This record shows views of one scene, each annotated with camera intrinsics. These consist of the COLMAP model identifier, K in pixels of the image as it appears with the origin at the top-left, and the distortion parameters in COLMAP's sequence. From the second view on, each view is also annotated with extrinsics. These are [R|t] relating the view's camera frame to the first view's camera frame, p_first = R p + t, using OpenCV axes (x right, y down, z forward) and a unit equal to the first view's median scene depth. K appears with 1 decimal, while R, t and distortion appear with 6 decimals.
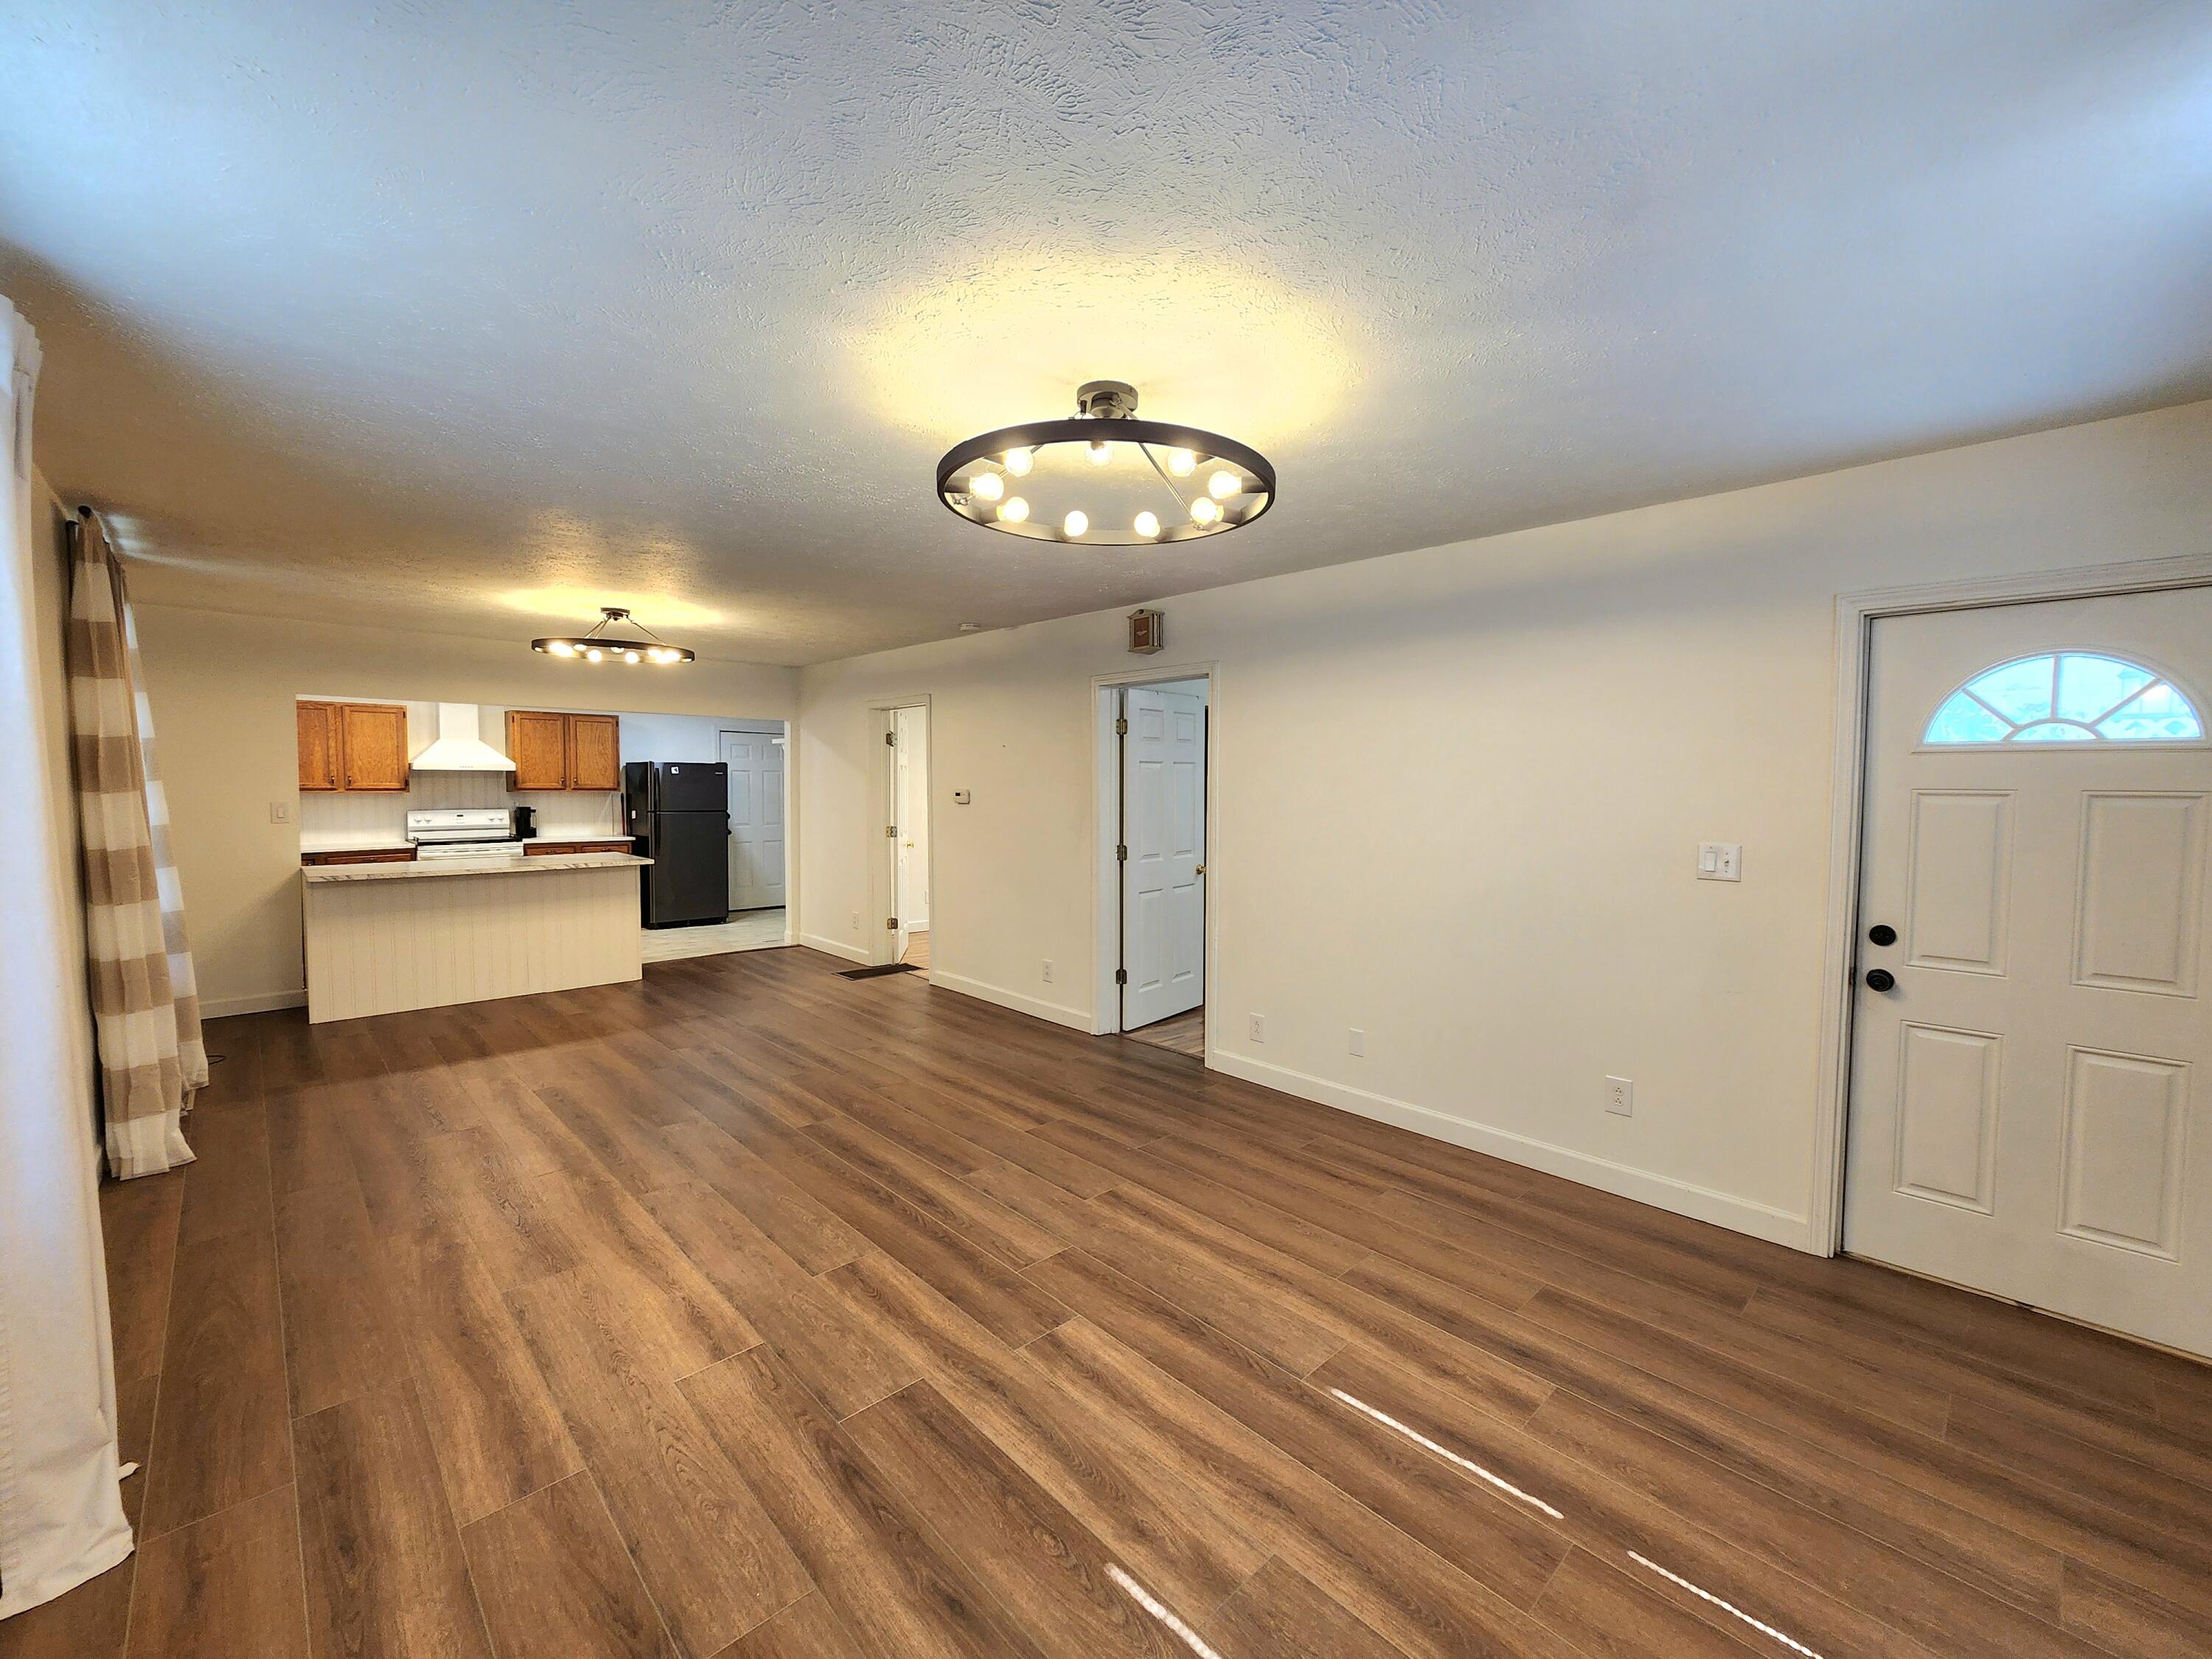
lens RADIAL K [[909.5, 0, 1116.2], [0, 909.5, 826.4], [0, 0, 1]] dist [0.000196, -0.000673]
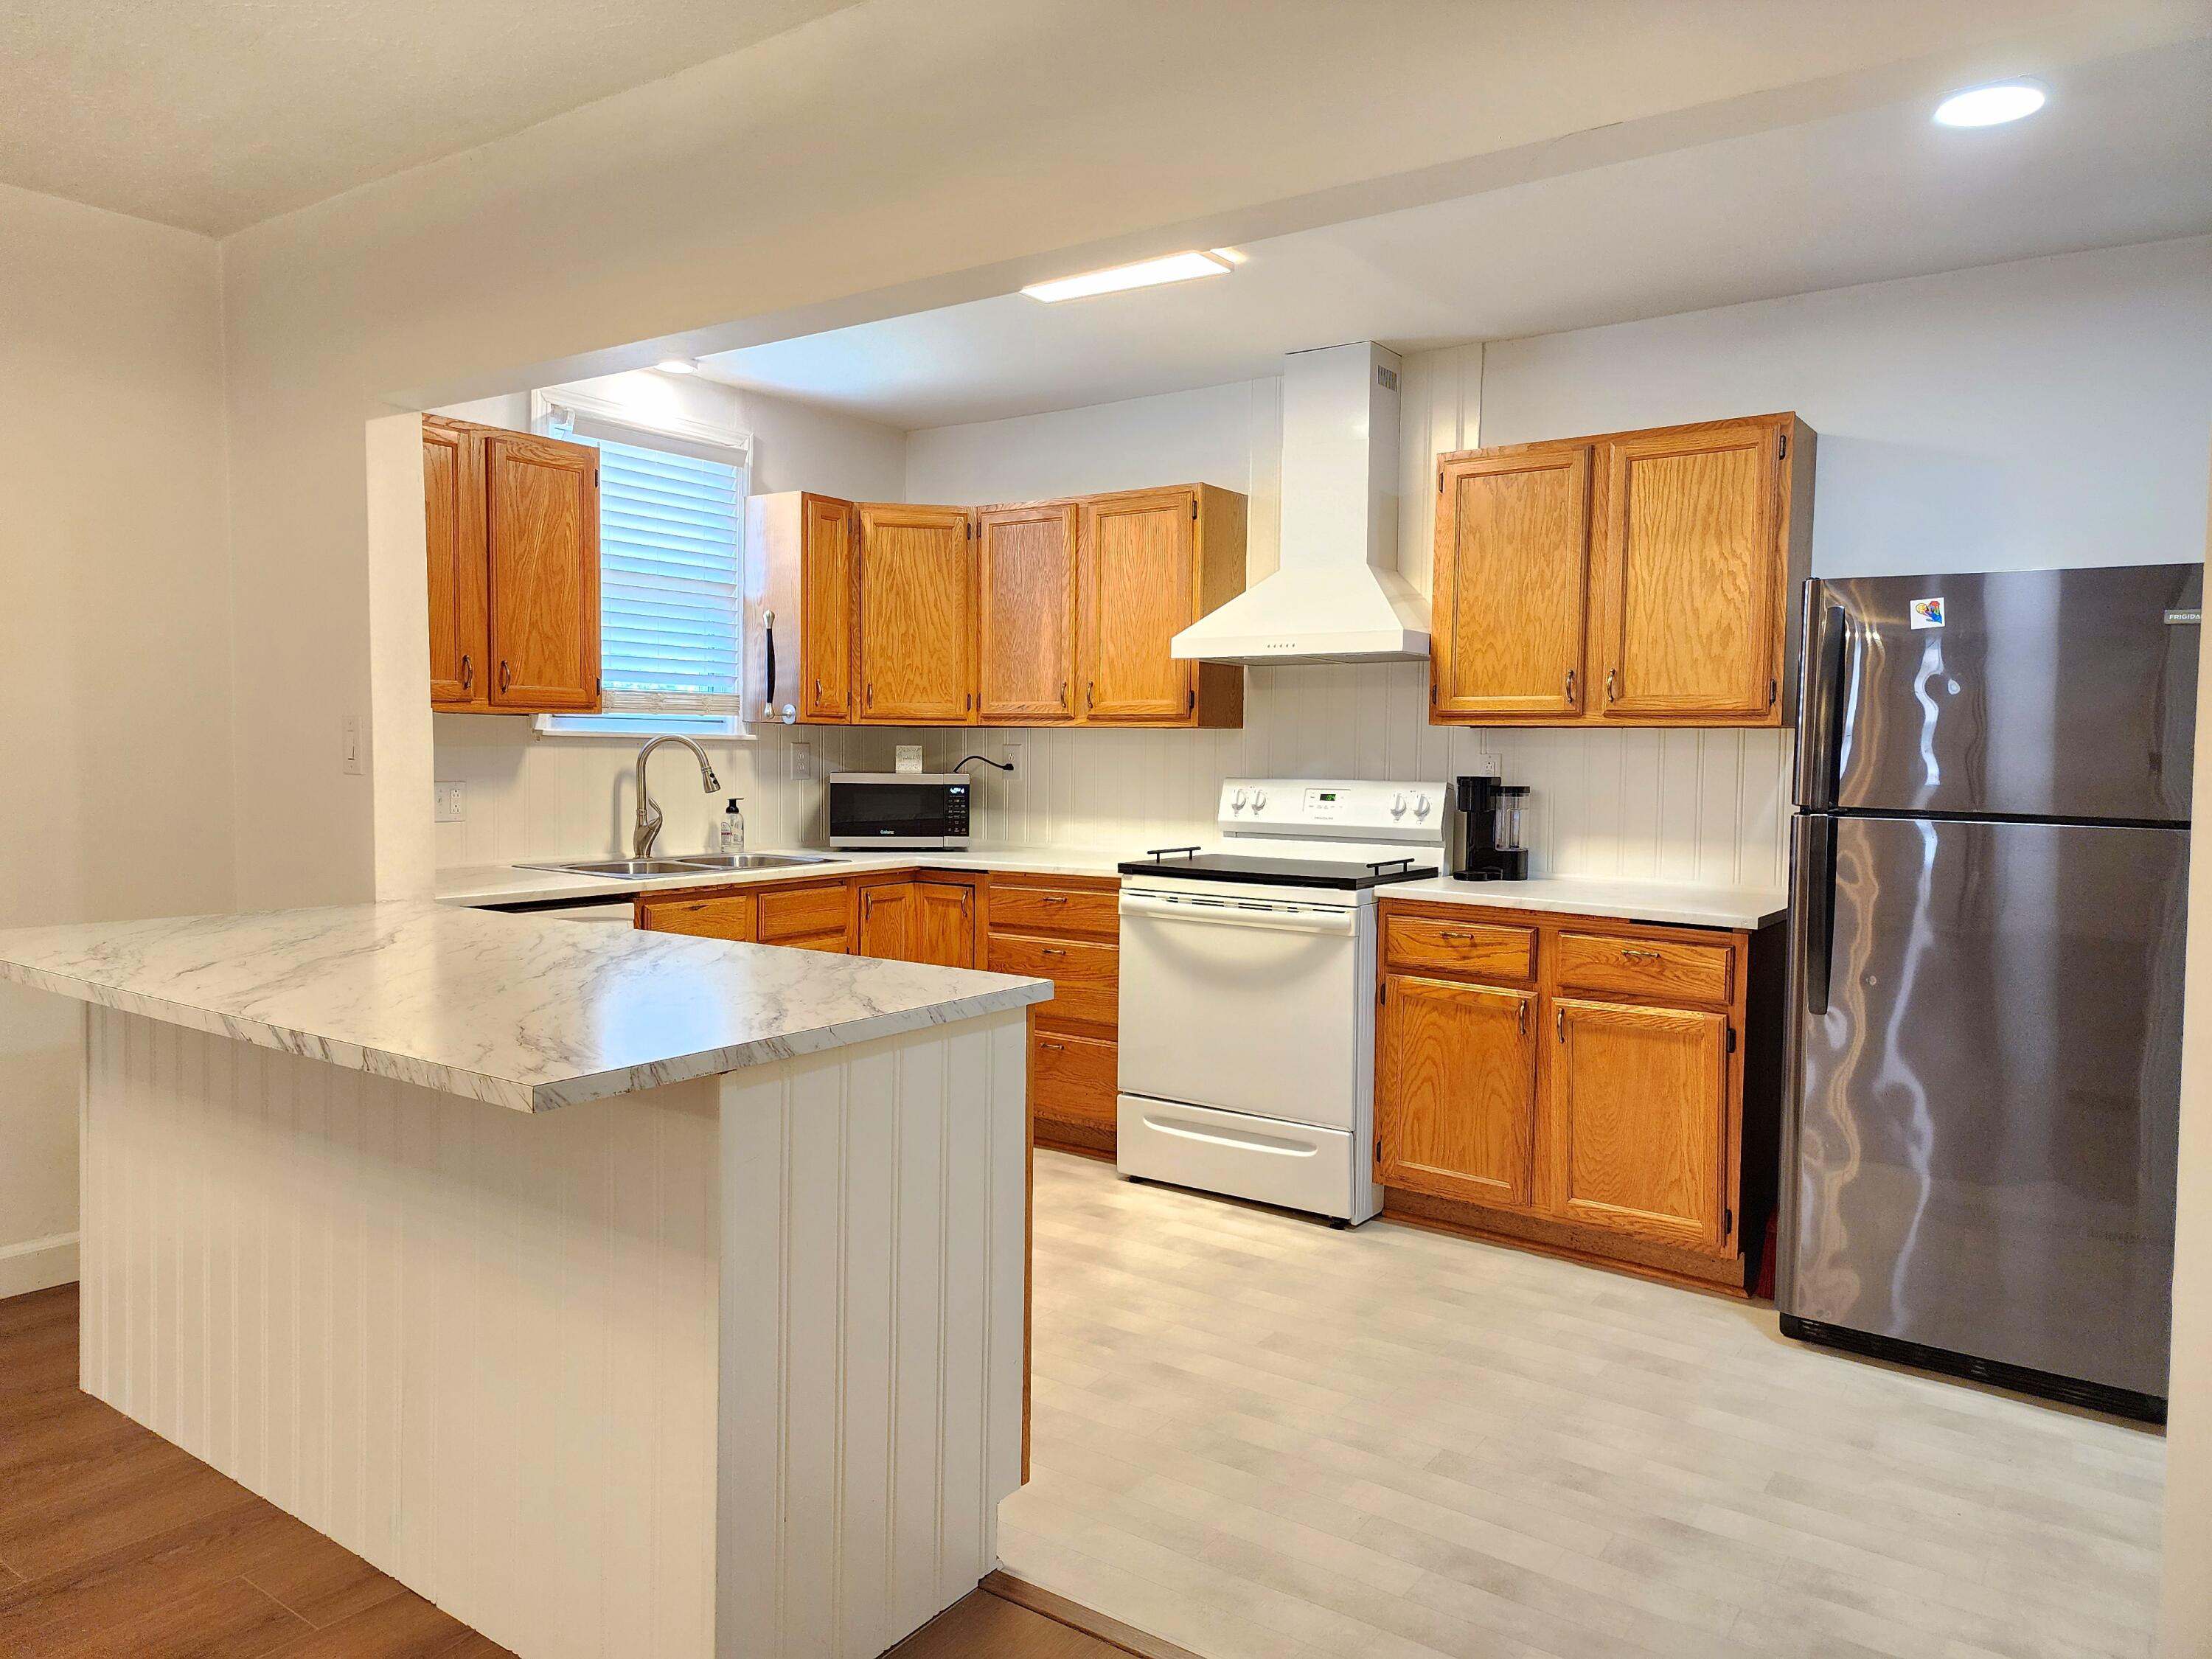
lens RADIAL K [[1486.3, 0, 1093.0], [0, 1486.3, 804.4], [0, 0, 1]] dist [0.094480, -0.076266]
pose [[0.182288, 0.033381, -0.982678, -0.238300], [-0.061137, 0.997874, 0.022556, -0.019607], [0.981343, 0.055967, 0.183941, 0.995764]]
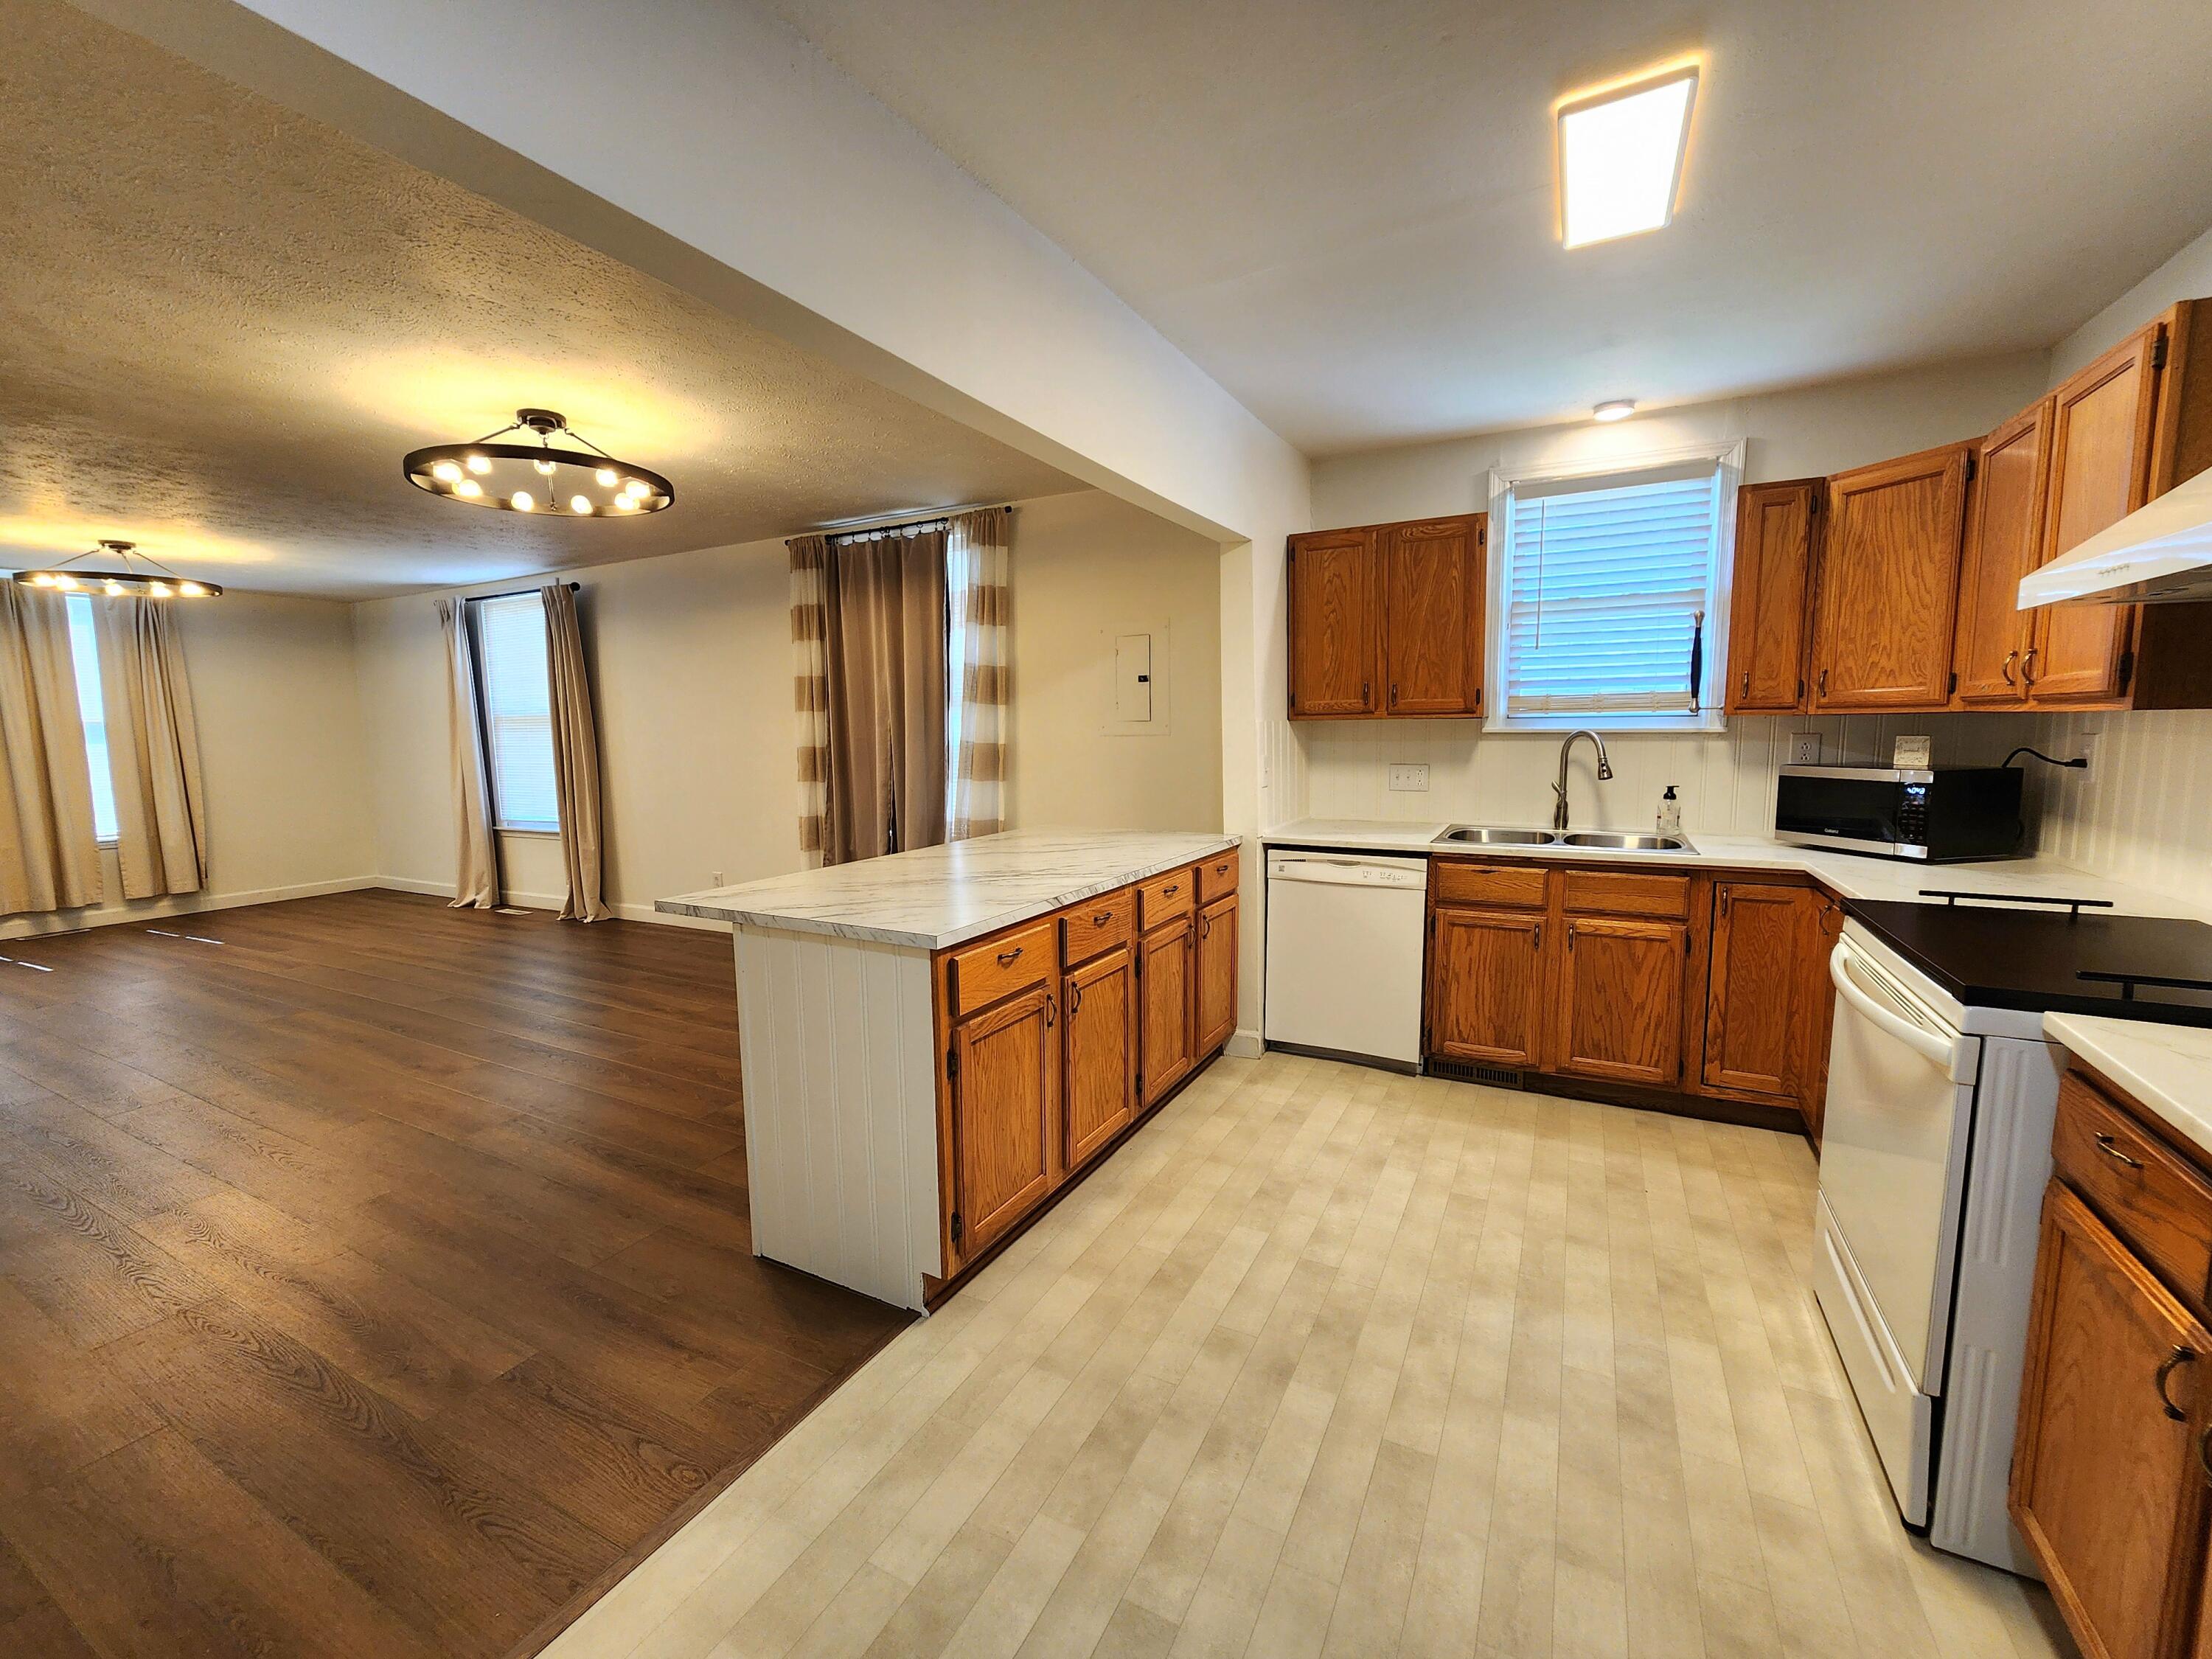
lens RADIAL K [[909.5, 0, 1115.3], [0, 909.5, 825.1], [0, 0, 1]] dist [0.000196, -0.000673]
pose [[-0.949587, 0.040207, -0.310916, -0.545339], [-0.009935, 0.987384, 0.158029, -0.049279], [0.313347, 0.153151, -0.937208, 1.328308]]
